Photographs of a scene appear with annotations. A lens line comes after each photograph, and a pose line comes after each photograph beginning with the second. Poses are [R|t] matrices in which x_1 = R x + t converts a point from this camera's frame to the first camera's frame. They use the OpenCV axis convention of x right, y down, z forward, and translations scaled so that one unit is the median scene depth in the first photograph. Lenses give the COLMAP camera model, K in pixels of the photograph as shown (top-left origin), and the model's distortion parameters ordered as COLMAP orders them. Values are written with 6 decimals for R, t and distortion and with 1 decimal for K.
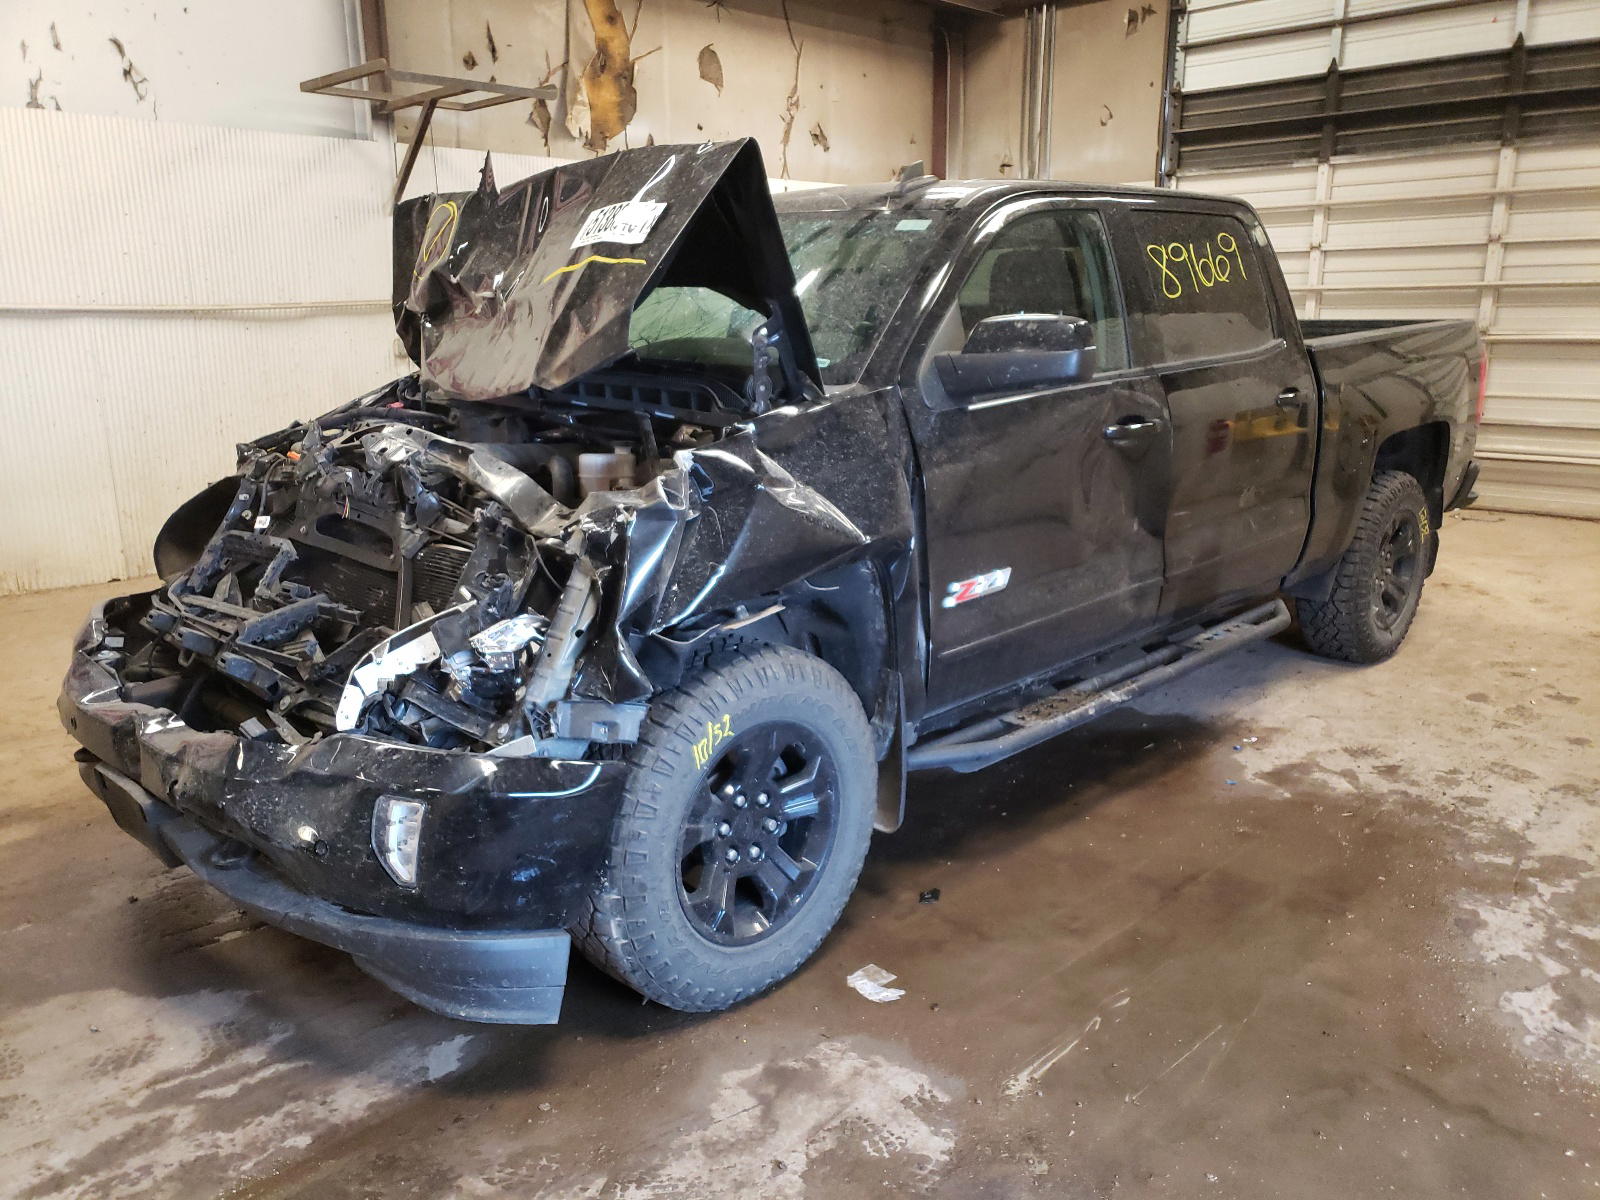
lens RADIAL K [[1251.6, 0, 802.6], [0, 1251.6, 599.7], [0, 0, 1]] dist [0.030747, -0.013070]
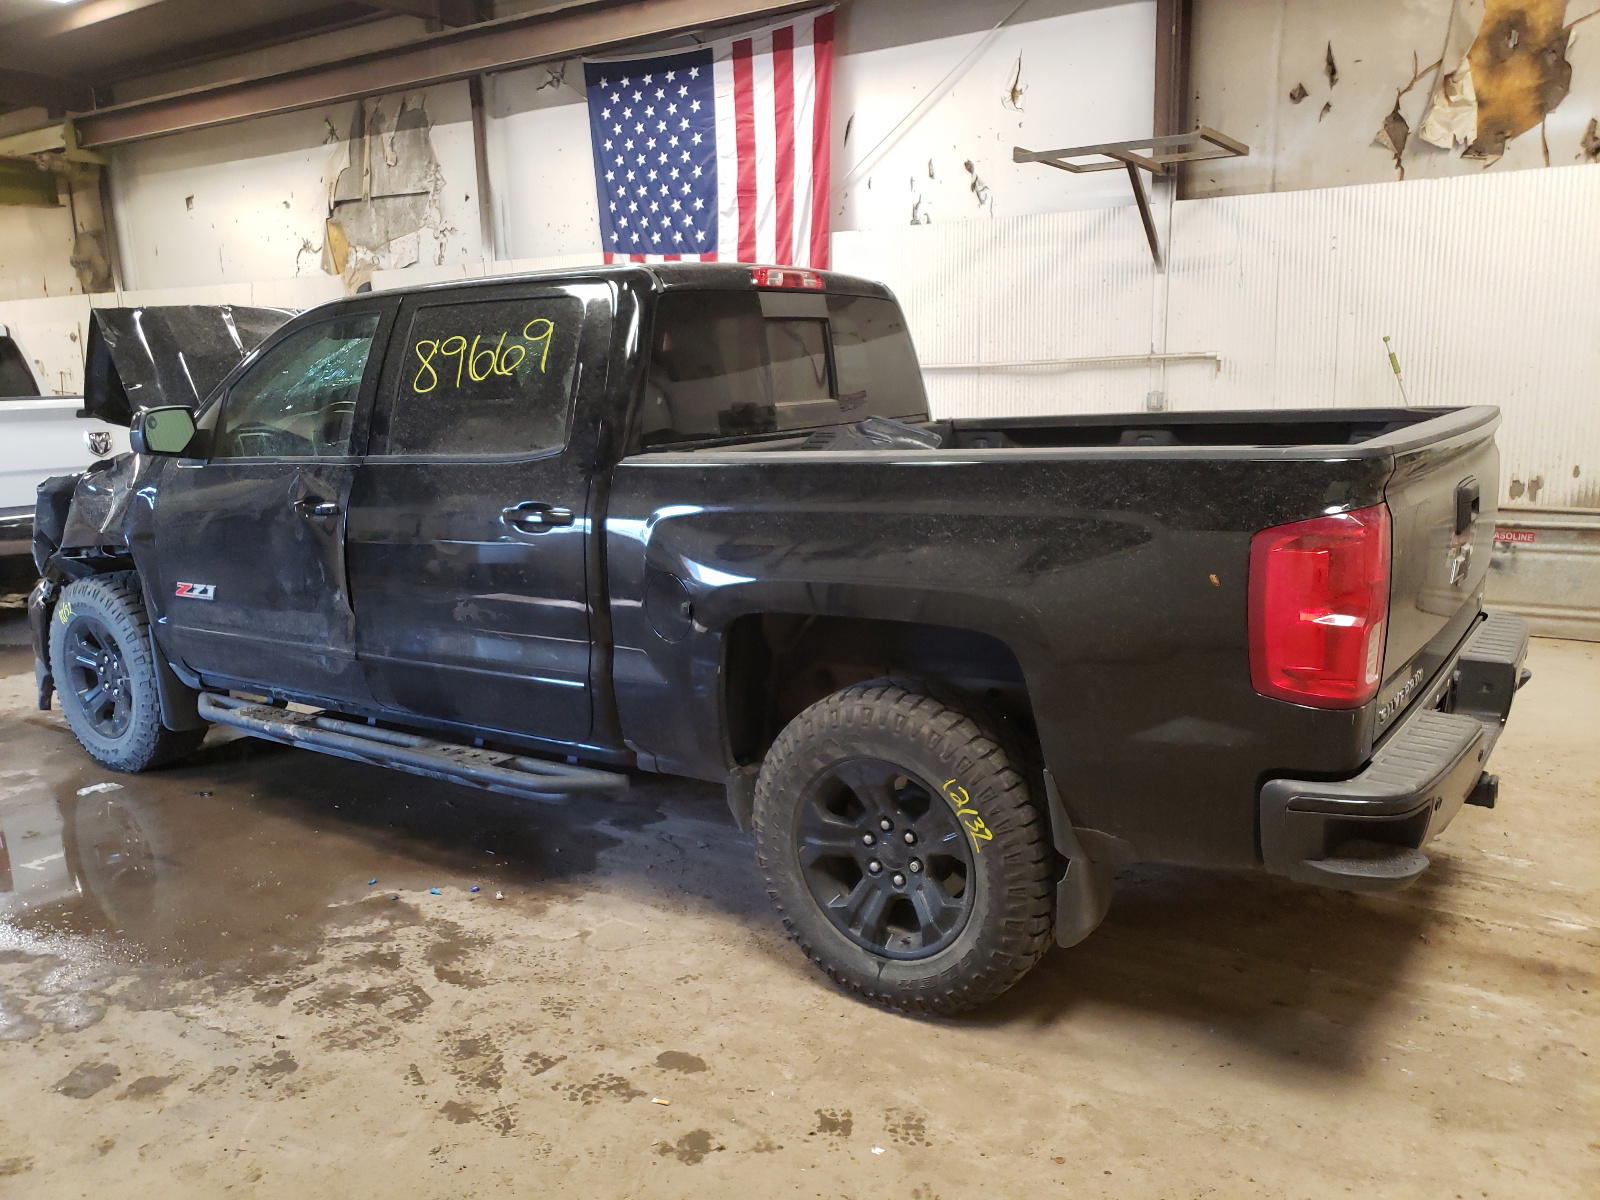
lens RADIAL K [[1251.6, 0, 802.5], [0, 1251.6, 606.5], [0, 0, 1]] dist [0.030747, -0.013070]
pose [[0.176598, 0.198898, -0.963978, 1.073852], [-0.206071, 0.965137, 0.161386, -0.239405], [0.962470, 0.170148, 0.211428, 0.885864]]
